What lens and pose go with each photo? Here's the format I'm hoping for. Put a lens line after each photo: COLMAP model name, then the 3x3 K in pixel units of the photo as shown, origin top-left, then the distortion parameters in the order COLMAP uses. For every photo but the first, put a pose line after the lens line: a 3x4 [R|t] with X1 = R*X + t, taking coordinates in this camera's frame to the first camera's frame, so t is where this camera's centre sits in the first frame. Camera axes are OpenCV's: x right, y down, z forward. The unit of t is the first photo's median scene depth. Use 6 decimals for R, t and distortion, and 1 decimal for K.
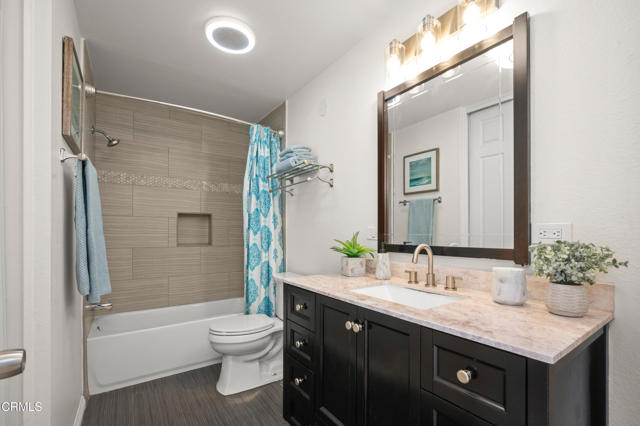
lens RADIAL K [[289.5, 0, 320.6], [0, 289.5, 233.8], [0, 0, 1]] dist [-0.000575, -0.000066]
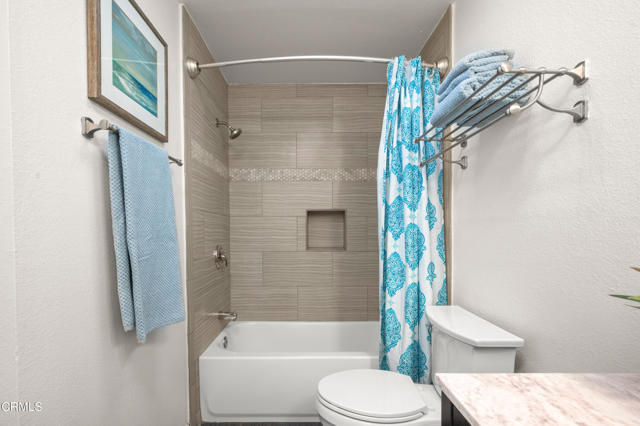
lens RADIAL K [[268.0, 0, 317.6], [0, 268.0, 235.5], [0, 0, 1]] dist [-0.001867, -0.000186]
pose [[0.834961, 0.004193, -0.550293, -0.050670], [0.004220, 0.999893, 0.014021, -0.012505], [0.550293, -0.014030, 0.834854, 0.427717]]
